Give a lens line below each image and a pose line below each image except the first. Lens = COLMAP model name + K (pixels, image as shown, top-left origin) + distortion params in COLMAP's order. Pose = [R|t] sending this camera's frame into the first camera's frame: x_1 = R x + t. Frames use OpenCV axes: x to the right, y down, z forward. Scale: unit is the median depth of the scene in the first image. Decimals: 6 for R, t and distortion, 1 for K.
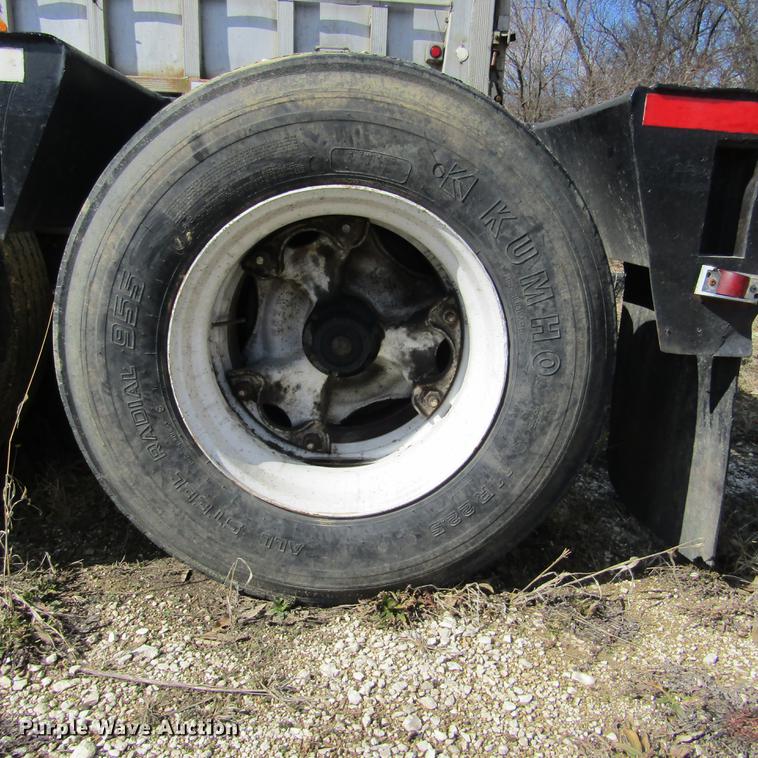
lens RADIAL K [[723.1, 0, 379.0], [0, 723.1, 379.0], [0, 0, 1]] dist [-0.010419, 0.003539]
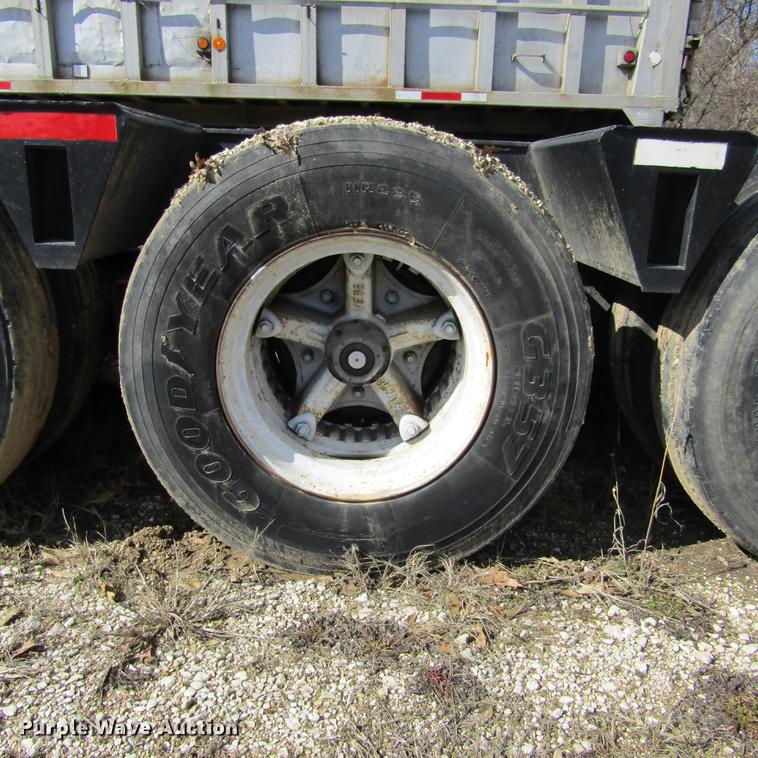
lens RADIAL K [[723.1, 0, 379.0], [0, 723.1, 379.0], [0, 0, 1]] dist [-0.010419, 0.003539]
pose [[0.999237, -0.007151, -0.038399, -0.877521], [0.008246, 0.999562, 0.028425, -0.076824], [0.038179, -0.028720, 0.998858, -0.233940]]
